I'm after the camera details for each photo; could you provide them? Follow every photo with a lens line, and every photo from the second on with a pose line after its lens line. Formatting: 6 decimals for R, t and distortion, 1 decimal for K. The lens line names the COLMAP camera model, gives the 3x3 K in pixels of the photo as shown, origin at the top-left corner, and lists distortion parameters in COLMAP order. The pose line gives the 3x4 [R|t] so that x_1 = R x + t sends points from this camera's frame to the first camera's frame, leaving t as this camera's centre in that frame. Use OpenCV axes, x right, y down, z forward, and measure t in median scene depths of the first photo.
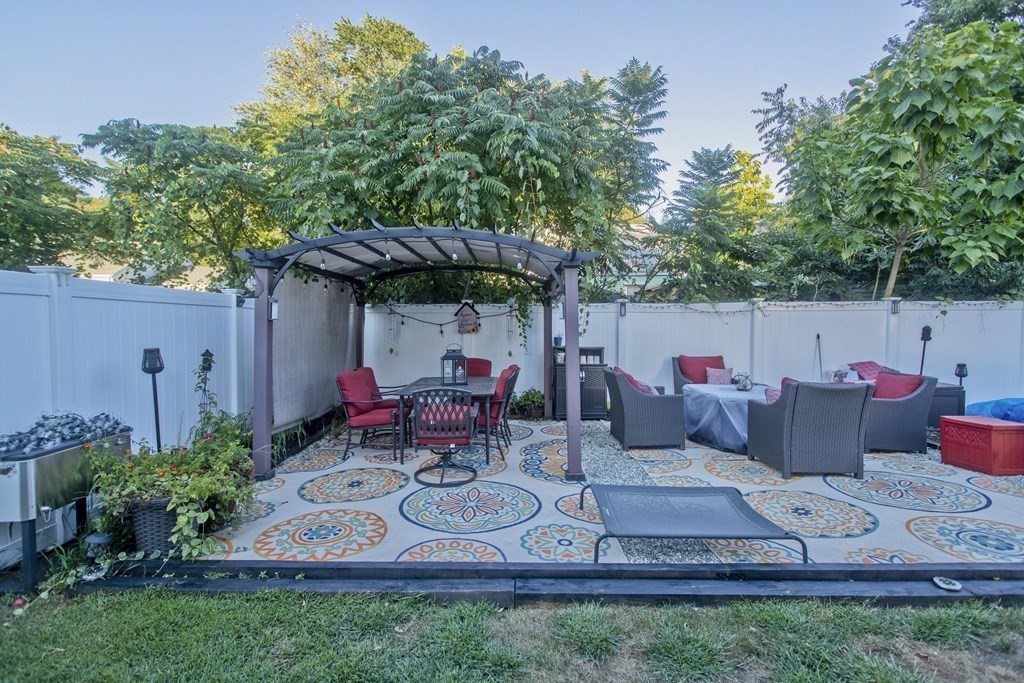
lens RADIAL K [[500.8, 0, 518.5], [0, 500.8, 344.9], [0, 0, 1]] dist [-0.003402, 0.000391]
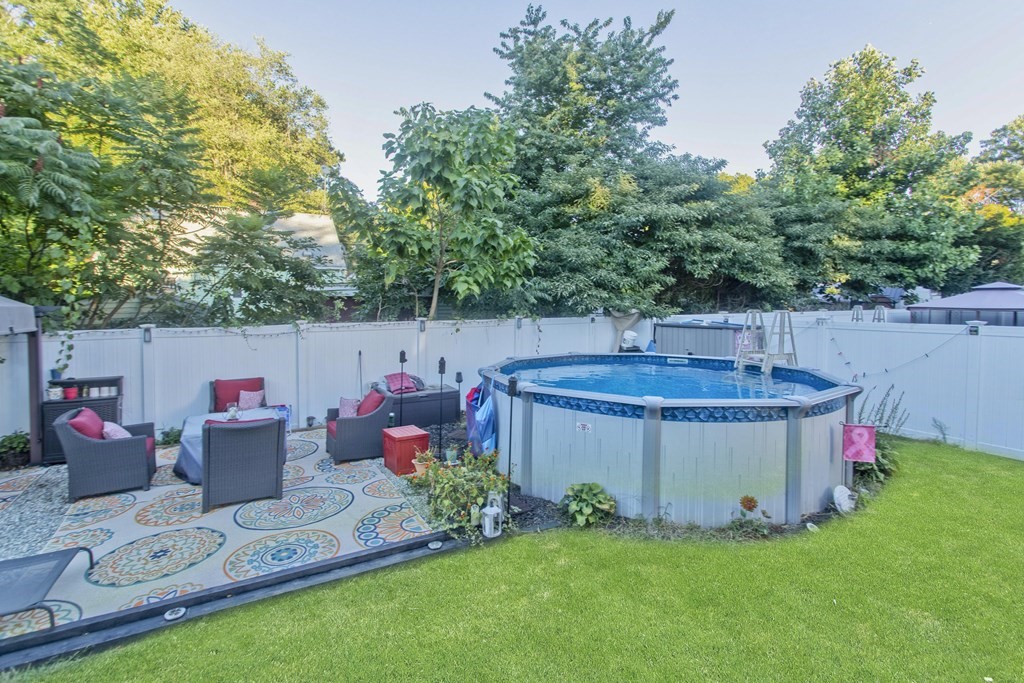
lens RADIAL K [[500.8, 0, 510.3], [0, 500.8, 331.6], [0, 0, 1]] dist [-0.003402, 0.000391]
pose [[0.860514, -0.026476, 0.508739, 0.335047], [0.023990, 0.999647, 0.011447, -0.076050], [-0.508862, 0.002354, 0.860845, -0.173652]]
